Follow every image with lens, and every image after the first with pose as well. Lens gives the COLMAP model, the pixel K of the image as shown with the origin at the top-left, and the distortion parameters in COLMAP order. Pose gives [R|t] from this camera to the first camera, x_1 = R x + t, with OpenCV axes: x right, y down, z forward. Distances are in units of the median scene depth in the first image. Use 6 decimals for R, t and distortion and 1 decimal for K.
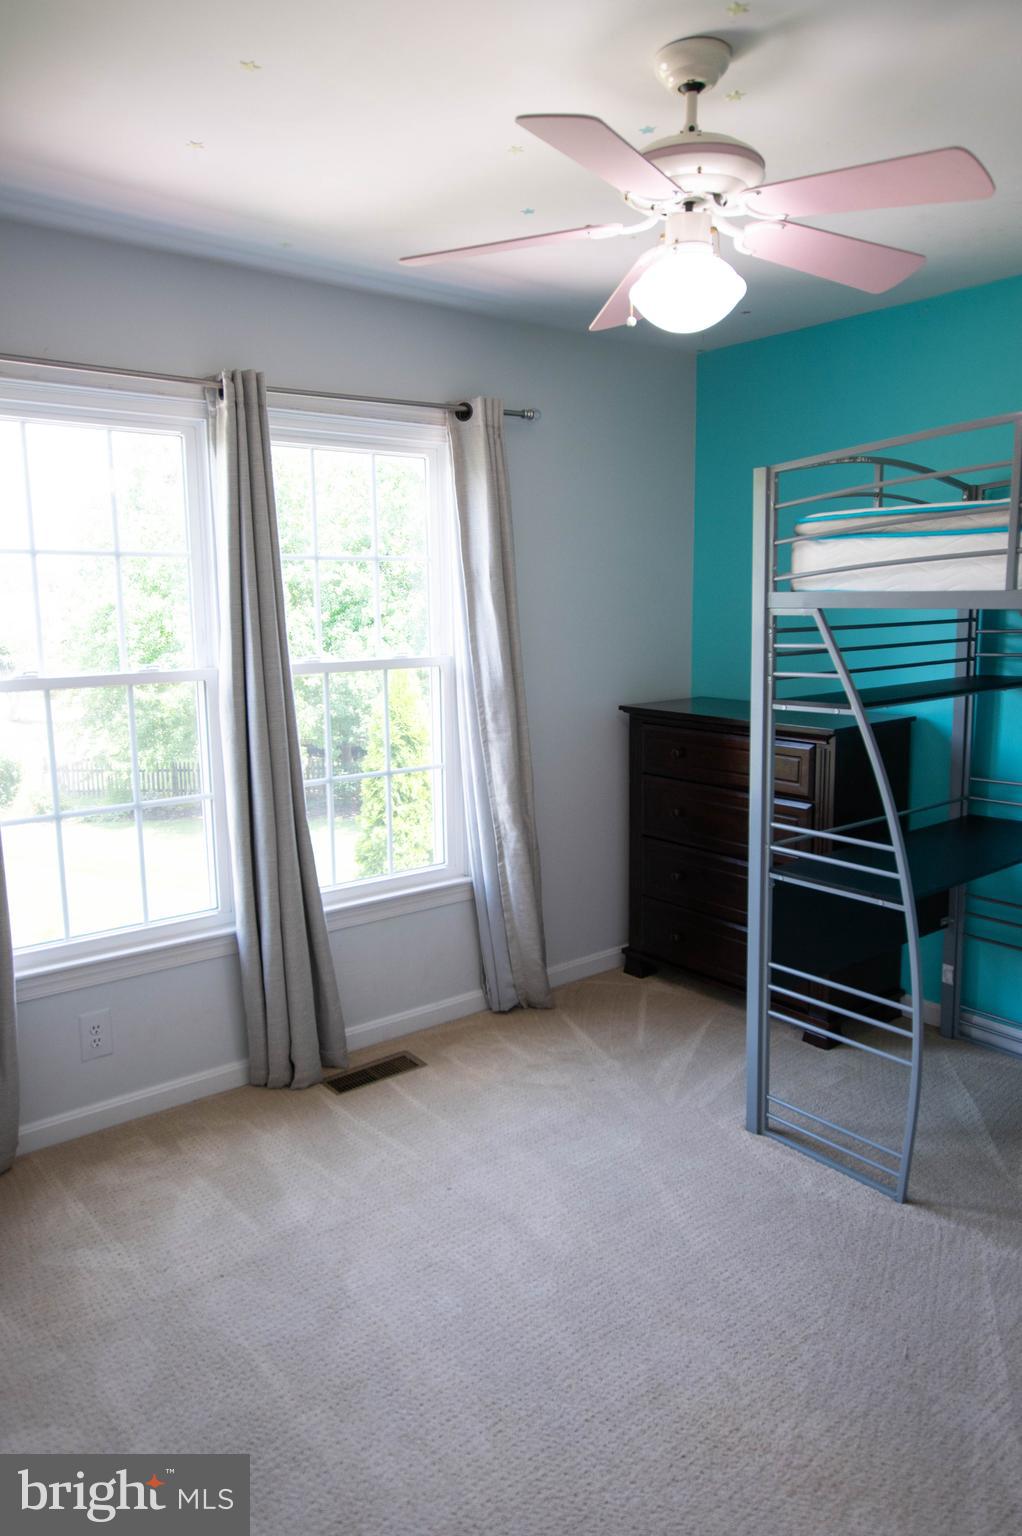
lens RADIAL K [[1060.4, 0, 512.1], [0, 1060.4, 773.9], [0, 0, 1]] dist [0.012822, 0.005210]
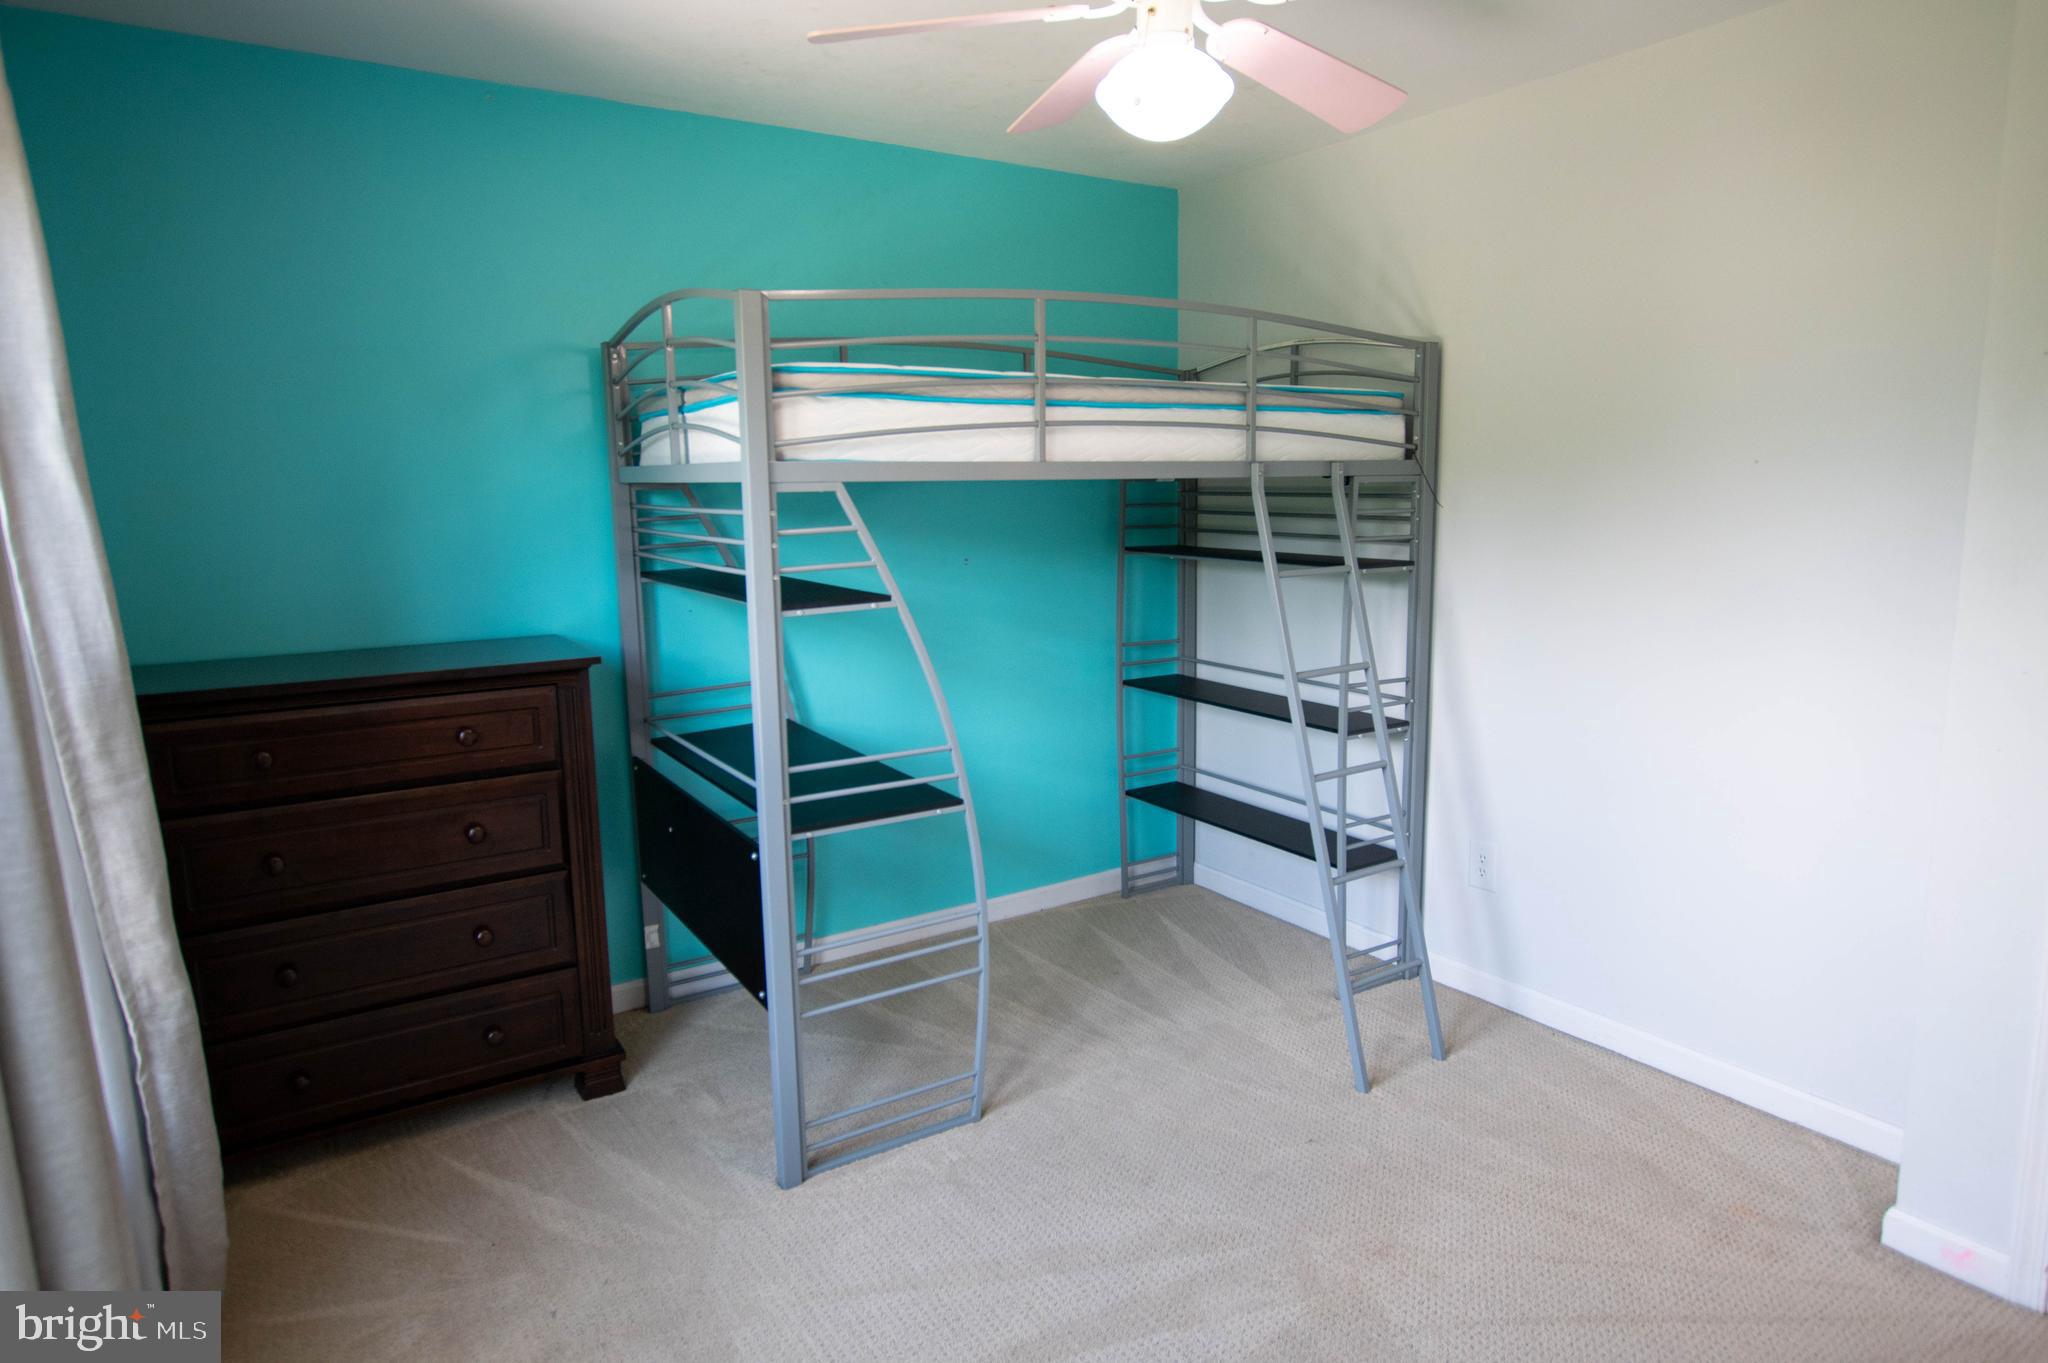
lens RADIAL K [[1219.4, 0, 1026.3], [0, 1219.4, 670.8], [0, 0, 1]] dist [-0.002631, -0.001110]
pose [[0.081602, -0.142745, 0.986390, -0.576784], [0.179868, 0.975549, 0.126296, -0.098095], [-0.980300, 0.167114, 0.105282, 0.718924]]
